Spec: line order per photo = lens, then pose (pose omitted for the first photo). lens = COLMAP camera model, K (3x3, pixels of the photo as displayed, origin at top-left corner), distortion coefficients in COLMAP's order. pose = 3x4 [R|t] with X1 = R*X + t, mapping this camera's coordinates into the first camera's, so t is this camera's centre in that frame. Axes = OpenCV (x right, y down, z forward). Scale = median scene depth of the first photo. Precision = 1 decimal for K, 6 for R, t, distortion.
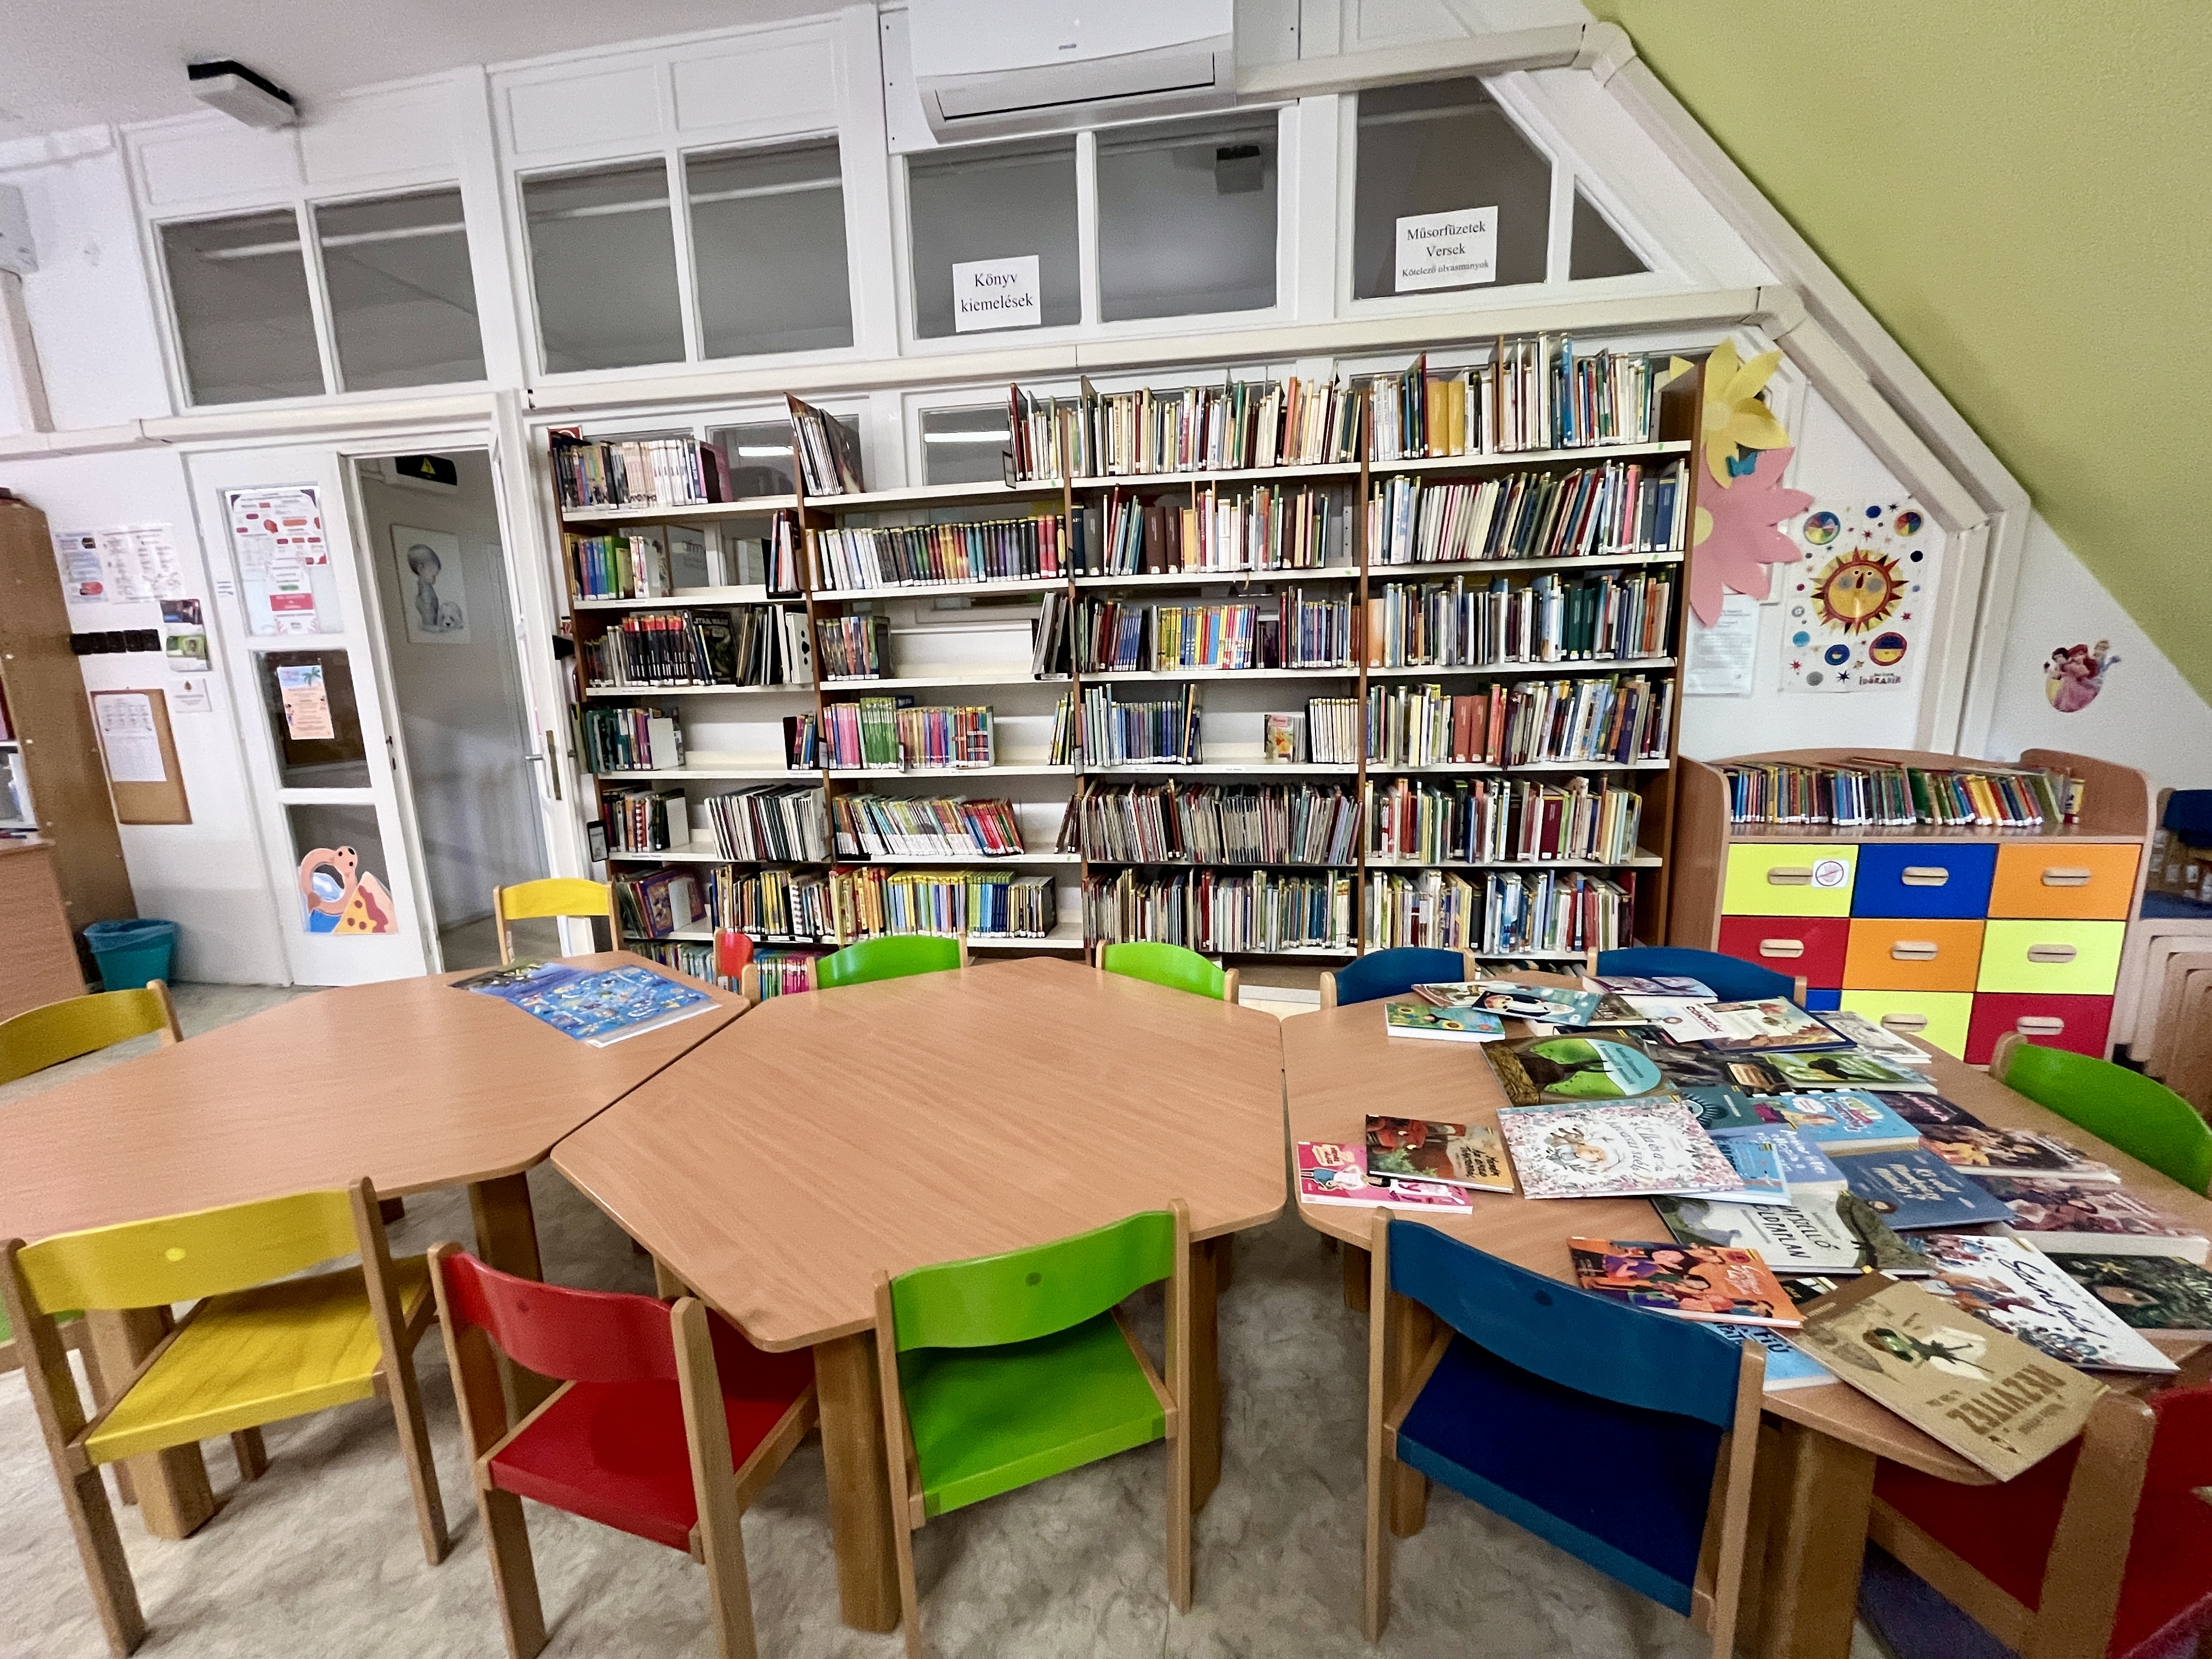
lens RADIAL K [[897.9, 0, 1100.7], [0, 897.9, 834.5], [0, 0, 1]] dist [-0.002208, 0.000201]
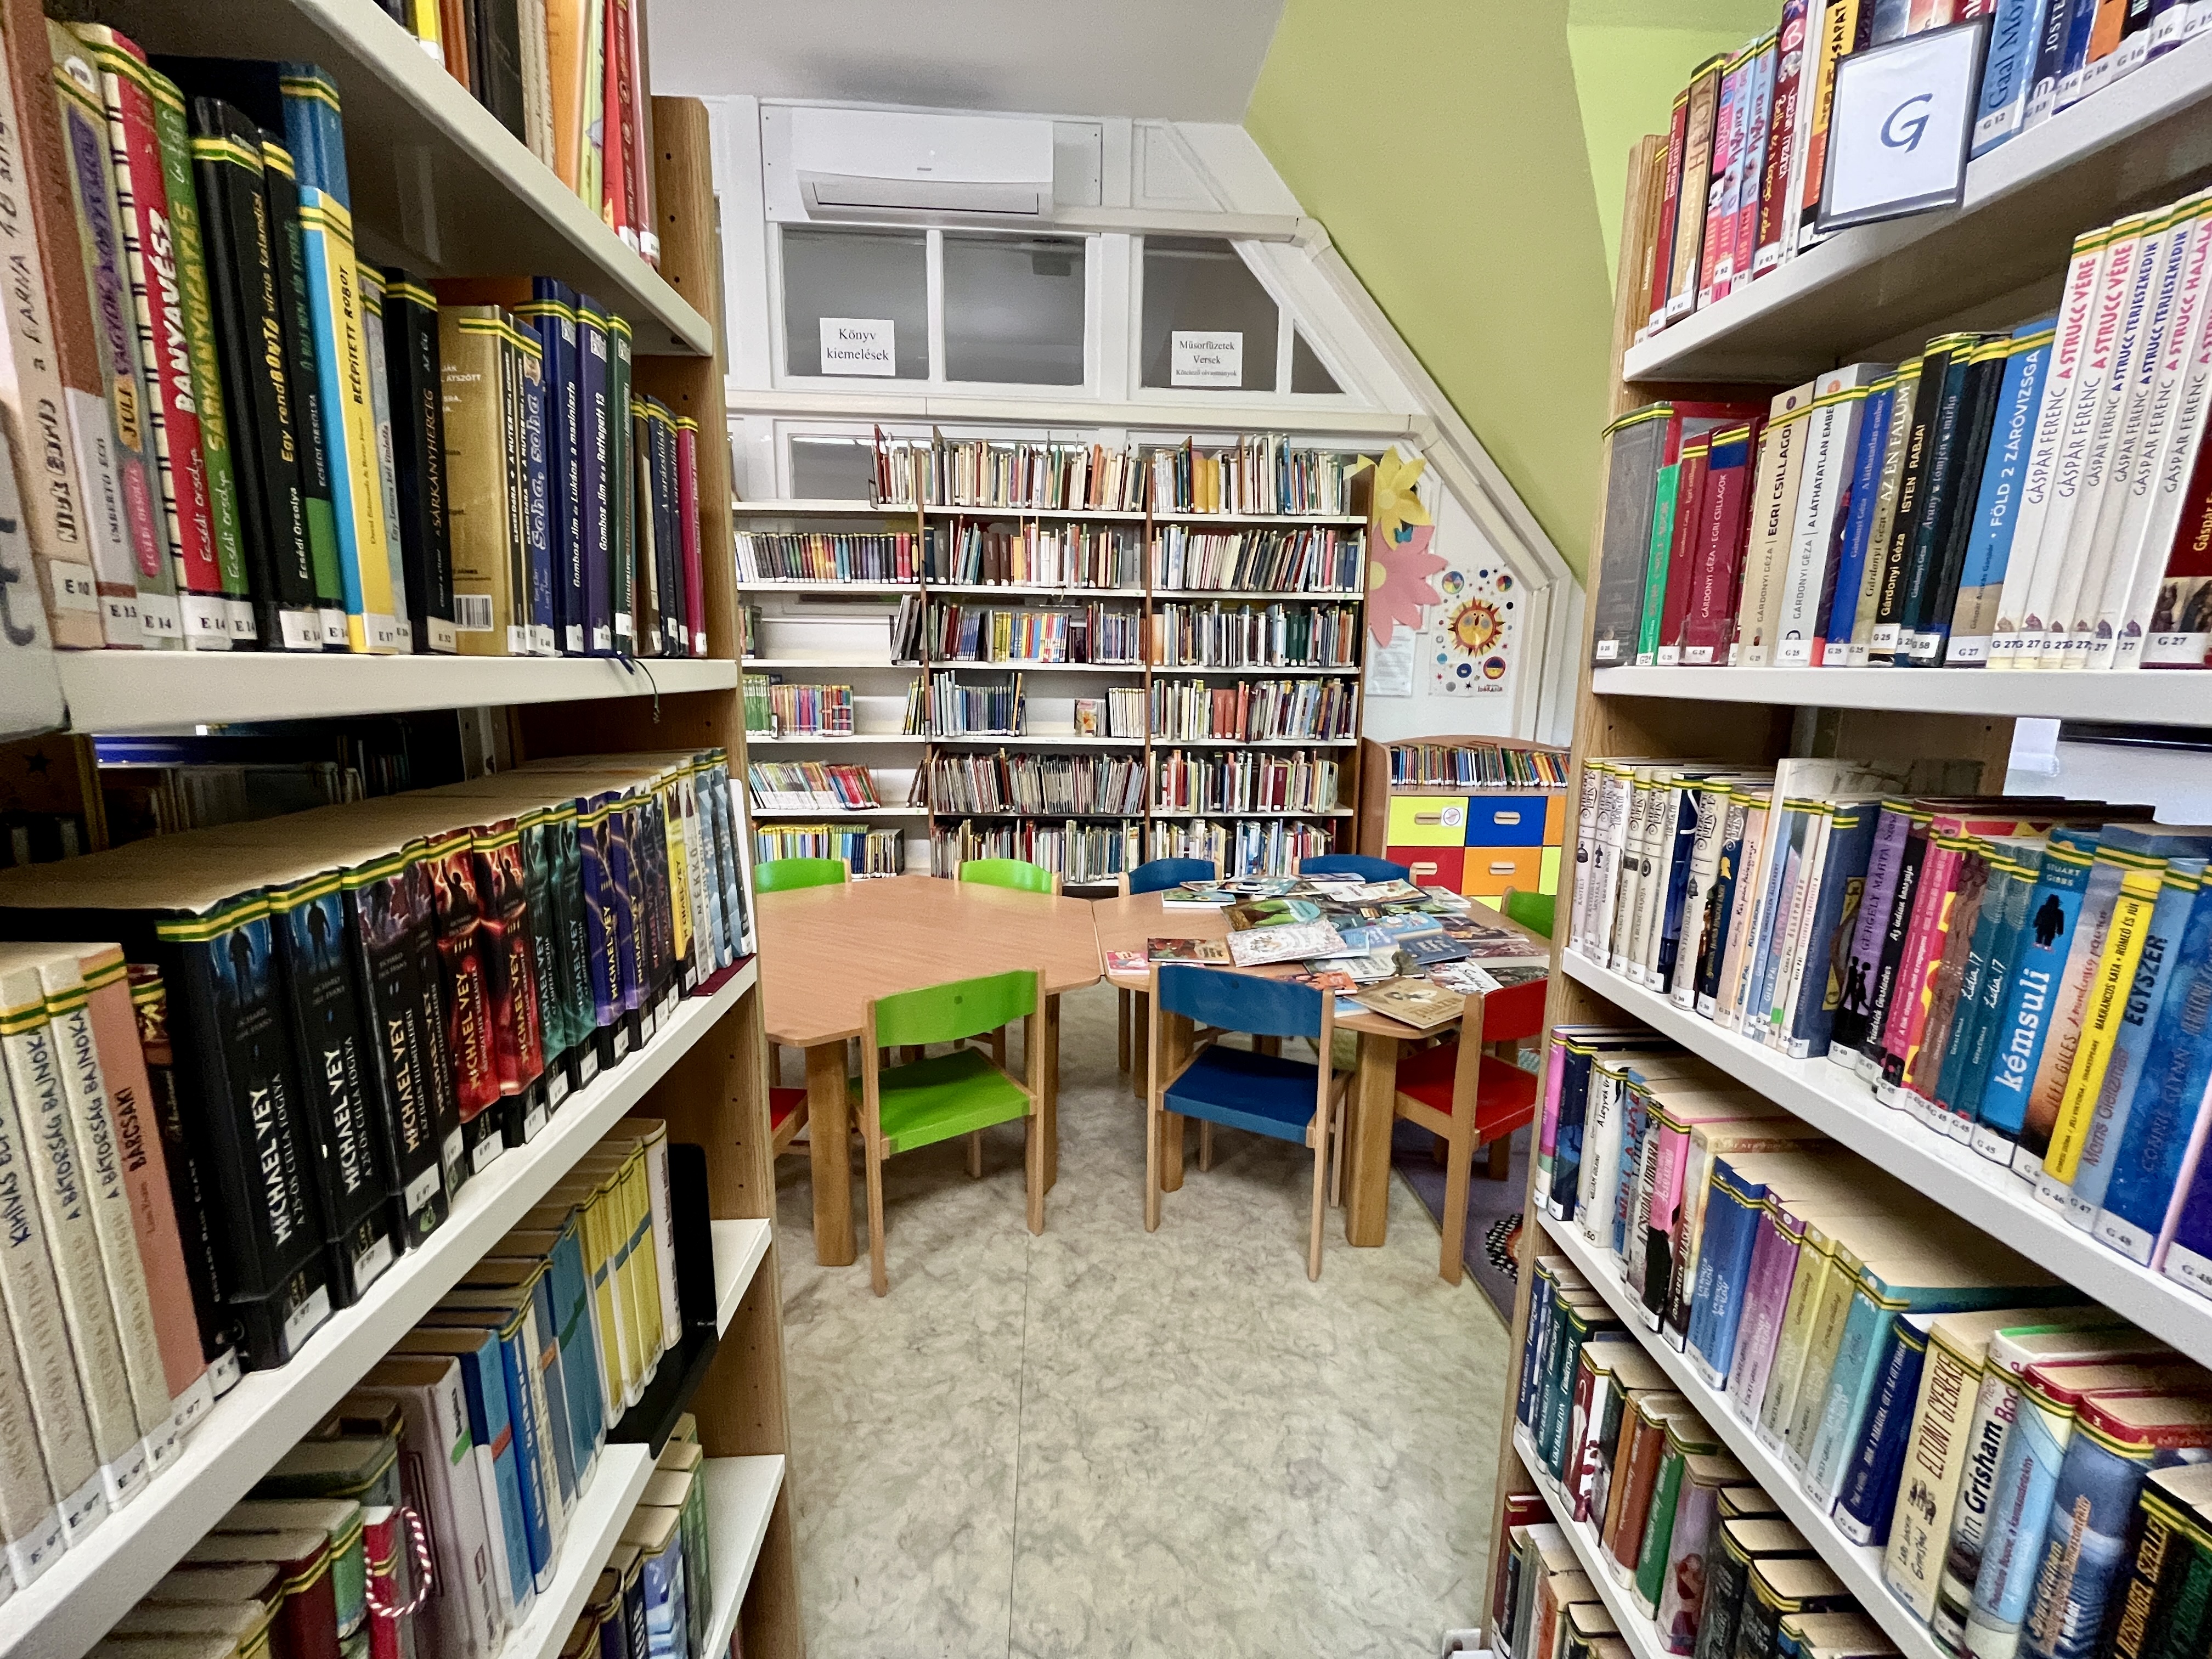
lens RADIAL K [[897.9, 0, 1099.3], [0, 897.9, 834.3], [0, 0, 1]] dist [-0.002208, 0.000201]
pose [[0.974844, 0.000675, 0.222886, -0.072561], [0.000851, 0.999977, -0.006750, 0.071249], [-0.222886, 0.006770, 0.974821, -0.271331]]
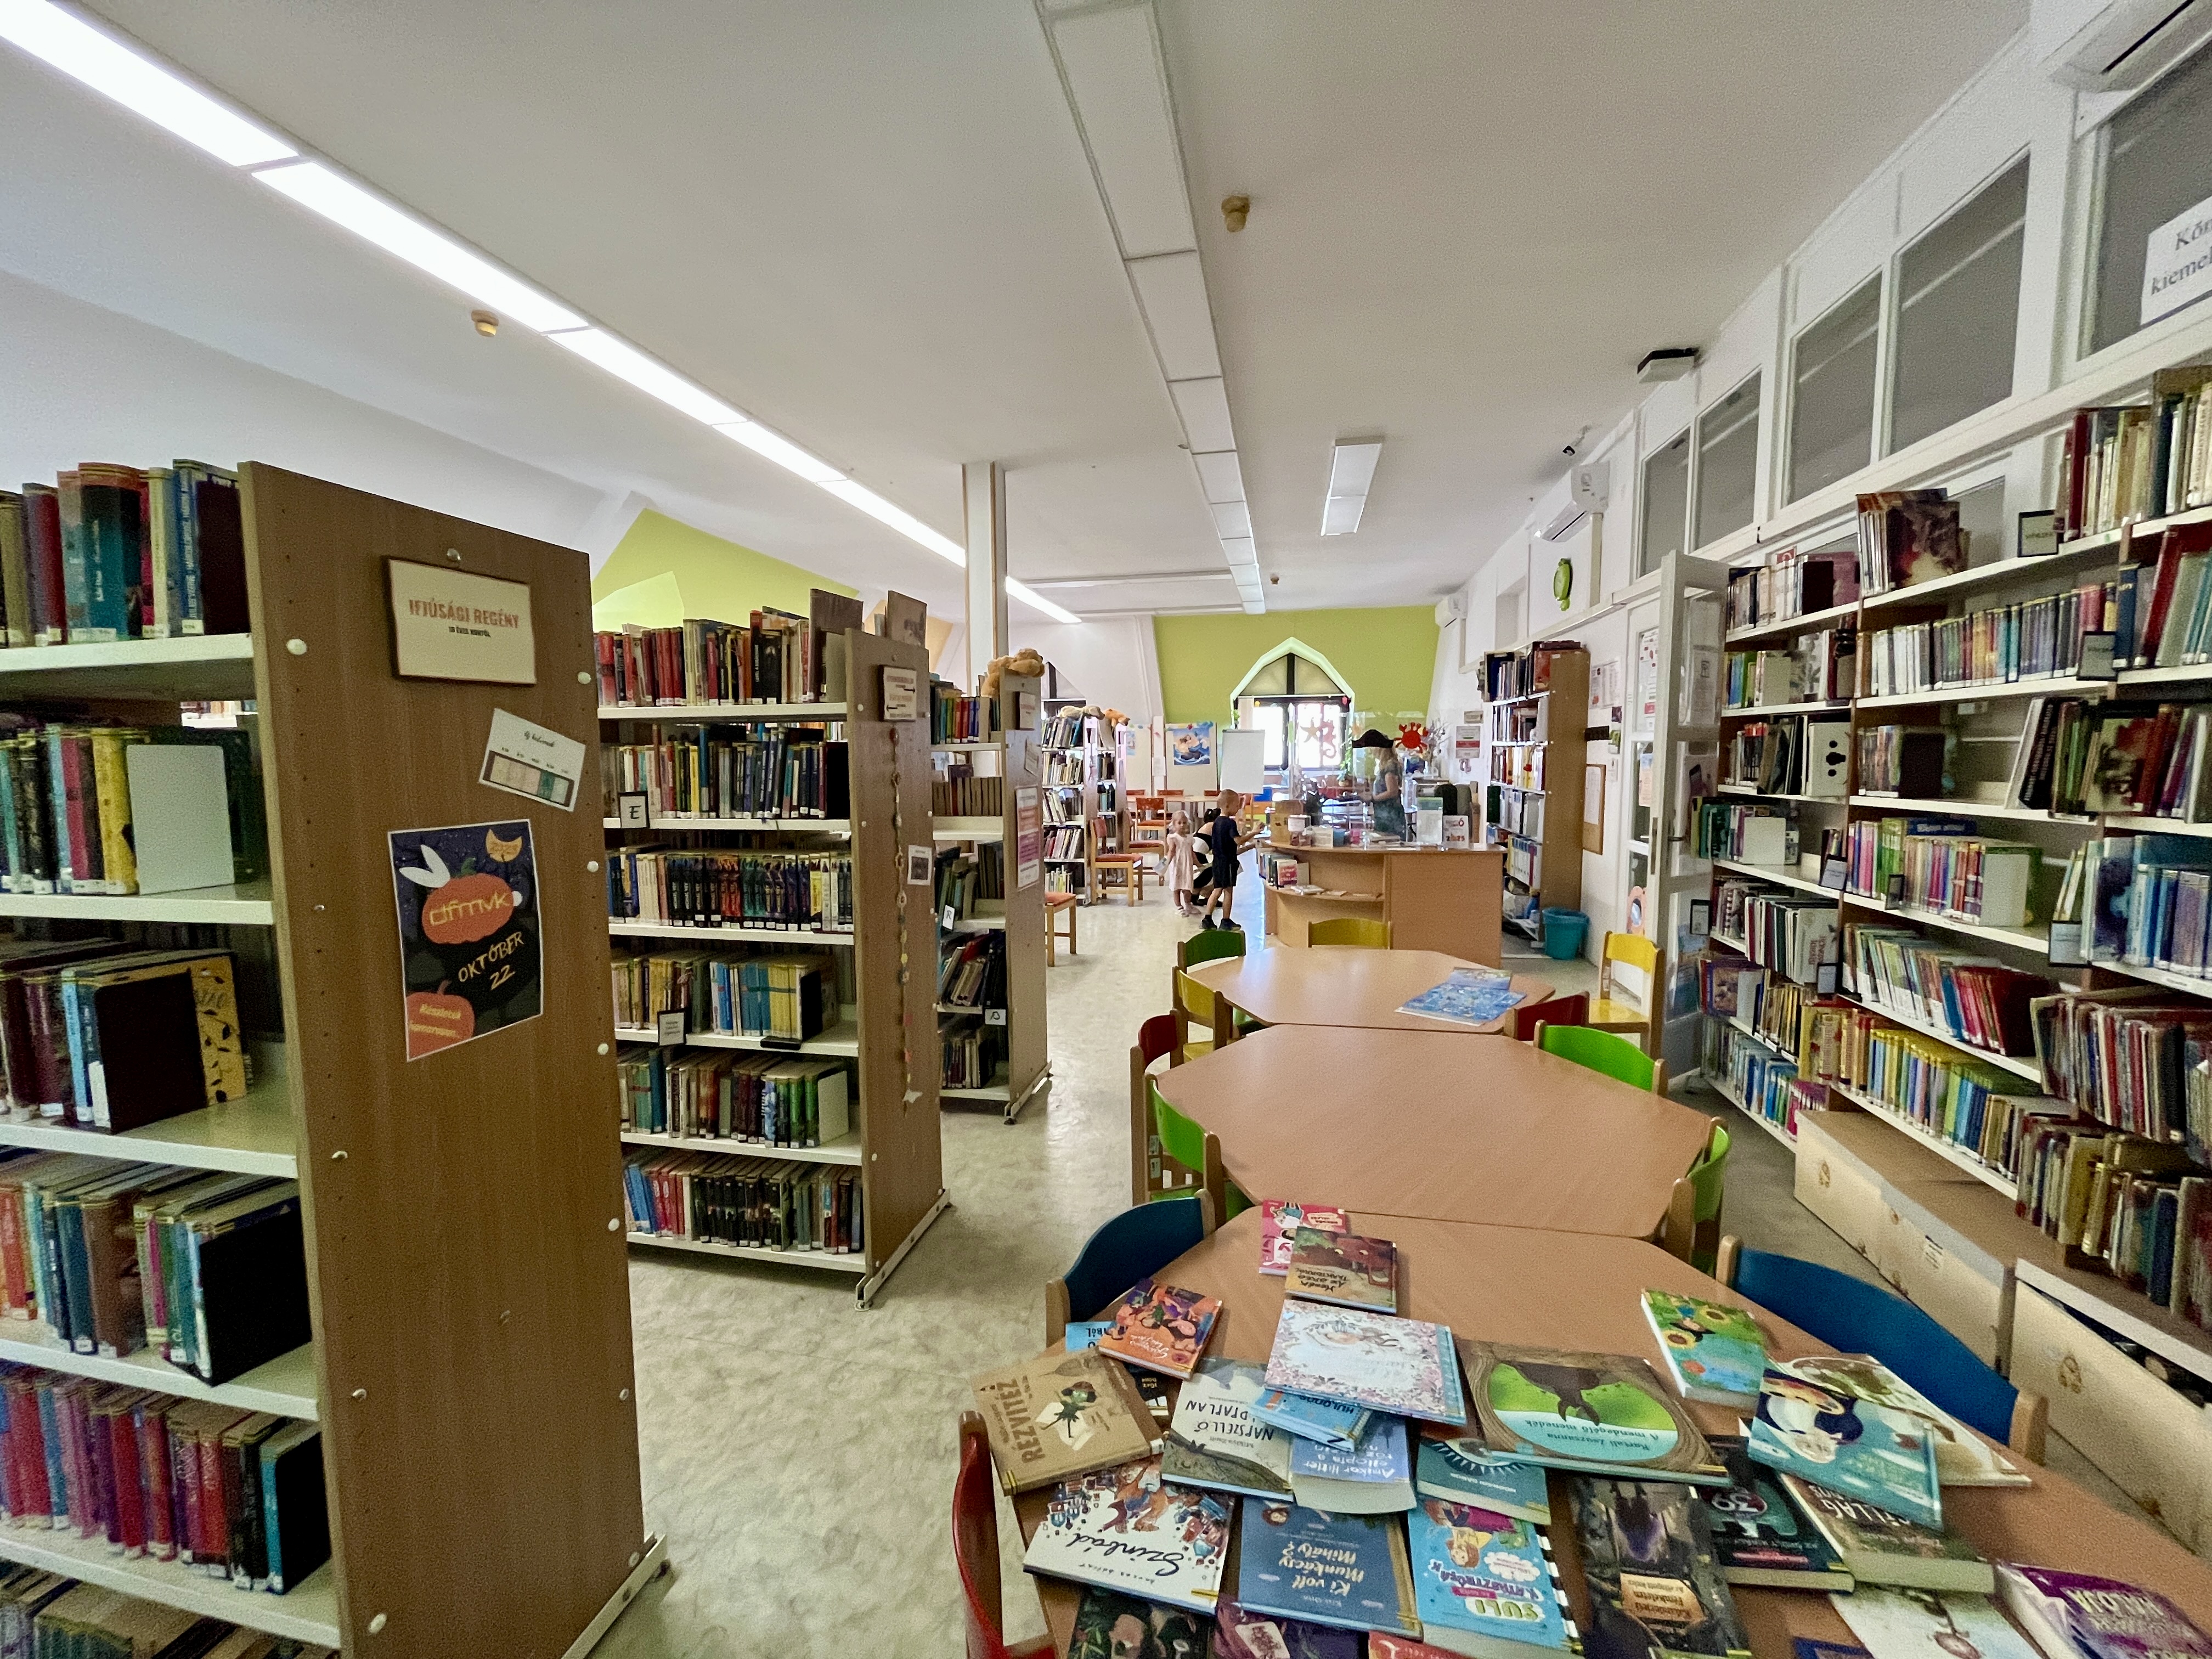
lens RADIAL K [[897.9, 0, 1103.3], [0, 897.9, 831.4], [0, 0, 1]] dist [-0.002208, 0.000201]
pose [[-0.043937, 0.117823, -0.992062, 0.678496], [-0.177874, 0.976232, 0.123821, -0.121521], [0.983072, 0.181902, -0.021935, 0.305275]]
